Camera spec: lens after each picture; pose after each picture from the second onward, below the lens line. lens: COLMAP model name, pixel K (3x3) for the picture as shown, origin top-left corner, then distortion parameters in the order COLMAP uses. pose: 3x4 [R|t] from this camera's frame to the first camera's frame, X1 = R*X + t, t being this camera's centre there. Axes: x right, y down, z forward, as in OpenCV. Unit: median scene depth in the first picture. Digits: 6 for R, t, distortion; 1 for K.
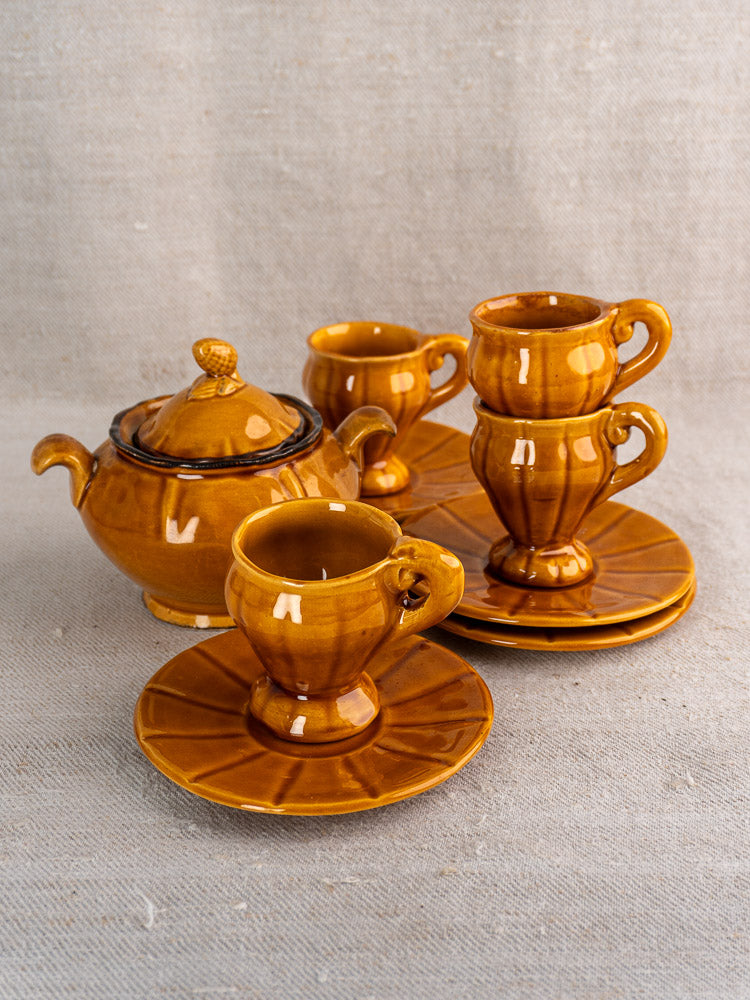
lens RADIAL K [[1576.3, 0, 397.4], [0, 1576.3, 421.2], [0, 0, 1]] dist [0.058024, 0.000000]
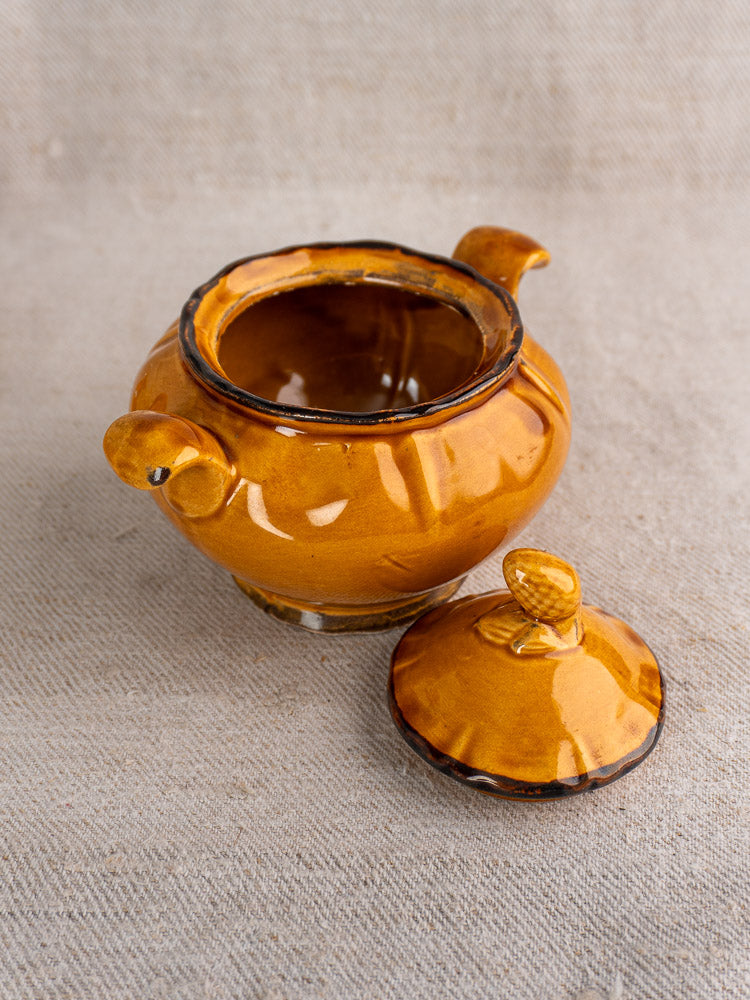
lens RADIAL K [[1484.4, 0, 380.9], [0, 1484.4, 417.8], [0, 0, 1]] dist [0.046571, 0.000000]
pose [[0.998718, 0.032690, -0.038642, 0.074333], [-0.022323, 0.969676, 0.243371, -0.081057], [0.045426, -0.242197, 0.969163, 0.330044]]
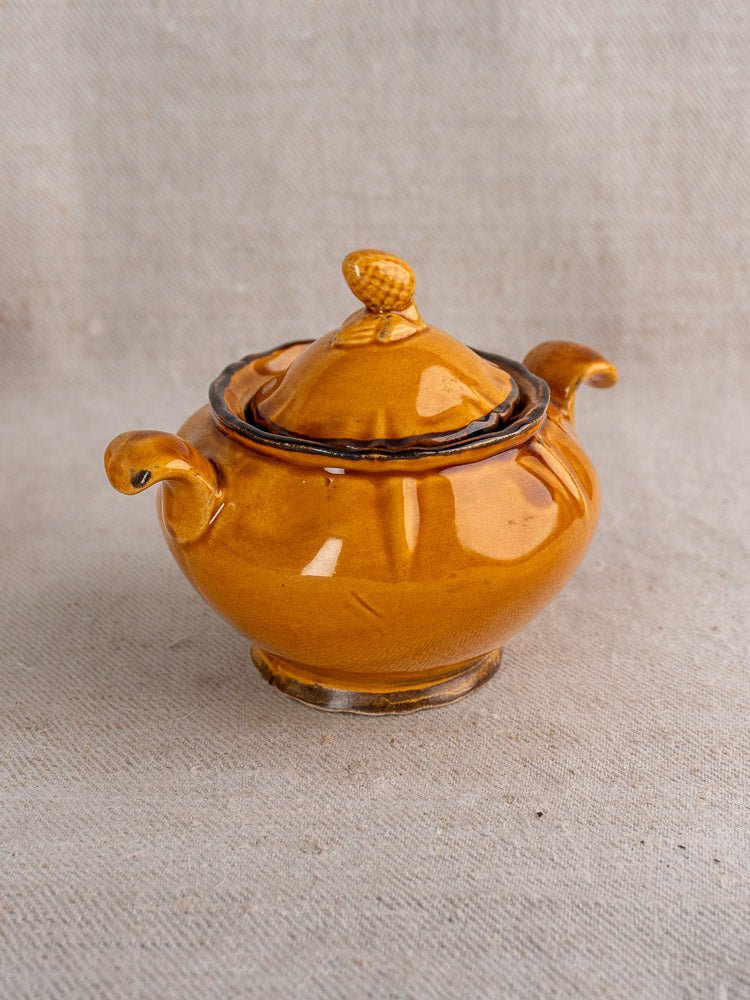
lens RADIAL K [[1705.8, 0, 384.2], [0, 1705.8, 457.6], [0, 0, 1]] dist [0.050419, 0.000000]
pose [[0.998919, 0.017155, -0.043206, 0.058598], [-0.016286, 0.999660, 0.020385, 0.011957], [0.043541, -0.019659, 0.998858, 0.250070]]
